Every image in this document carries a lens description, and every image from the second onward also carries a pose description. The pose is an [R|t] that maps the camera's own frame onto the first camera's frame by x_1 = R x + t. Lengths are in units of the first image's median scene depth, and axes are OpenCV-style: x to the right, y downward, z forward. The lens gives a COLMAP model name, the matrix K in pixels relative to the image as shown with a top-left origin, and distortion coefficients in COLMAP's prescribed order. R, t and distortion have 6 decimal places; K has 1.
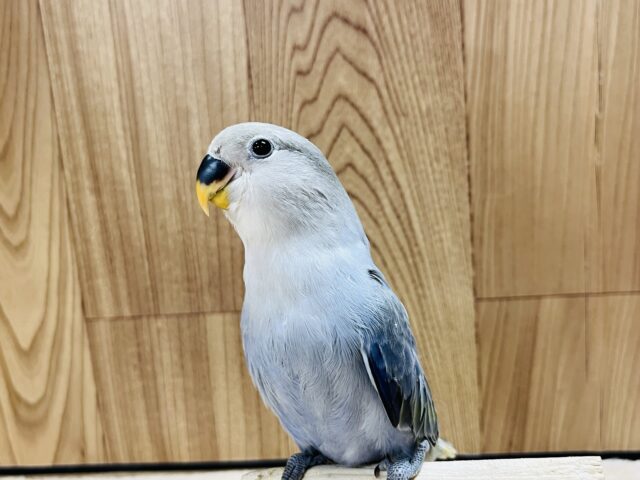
lens RADIAL K [[655.4, 0, 318.7], [0, 655.4, 240.9], [0, 0, 1]] dist [0.050445, -0.176533]
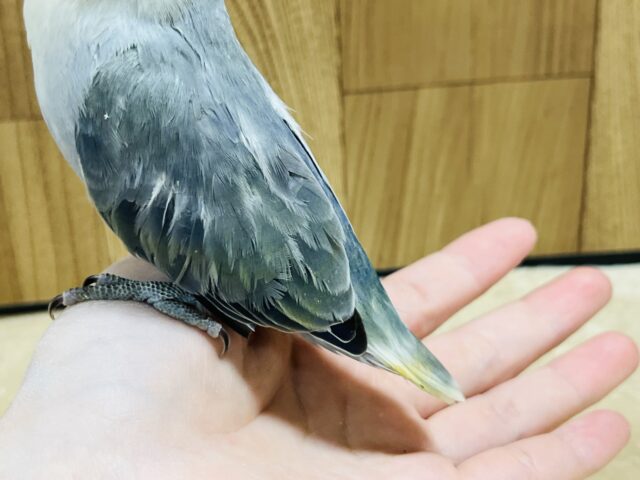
lens RADIAL K [[1089.0, 0, 318.1], [0, 1089.0, 240.4], [0, 0, 1]] dist [0.054033, -0.030023]
pose [[0.978364, -0.063143, 0.197019, -0.065443], [0.002925, 0.956415, 0.291996, -0.129153], [-0.206869, -0.285102, 0.935907, -0.302534]]
